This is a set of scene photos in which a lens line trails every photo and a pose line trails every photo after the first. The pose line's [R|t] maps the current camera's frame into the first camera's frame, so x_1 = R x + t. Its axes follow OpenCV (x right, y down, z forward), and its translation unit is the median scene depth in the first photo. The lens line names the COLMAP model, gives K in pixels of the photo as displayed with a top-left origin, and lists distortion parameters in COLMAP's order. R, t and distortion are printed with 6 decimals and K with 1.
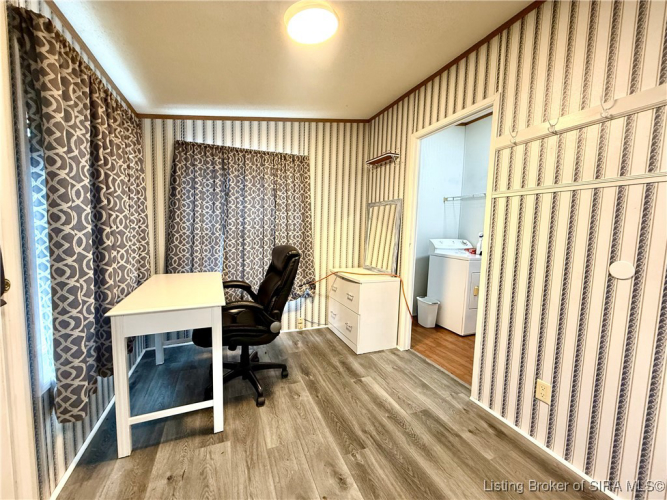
lens RADIAL K [[265.0, 0, 332.6], [0, 265.0, 249.9], [0, 0, 1]] dist [-0.001890, -0.000584]
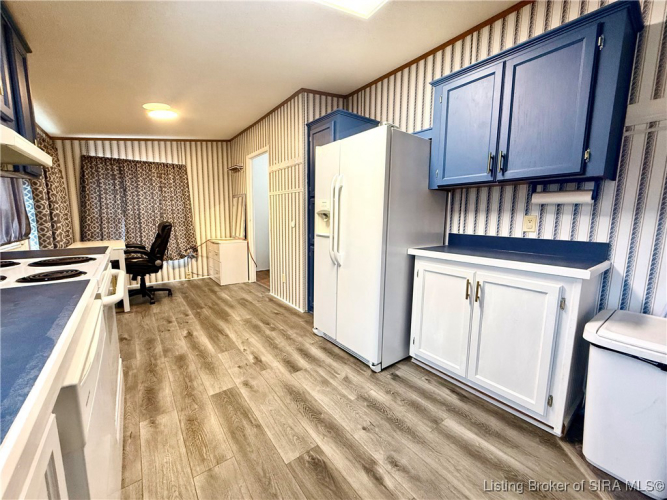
lens RADIAL K [[265.0, 0, 334.4], [0, 265.0, 249.9], [0, 0, 1]] dist [-0.001890, -0.000584]
pose [[0.965452, -0.050523, 0.255637, 0.379559], [0.037049, 0.997672, 0.057254, 0.095657], [-0.257934, -0.045805, 0.965076, -0.840860]]
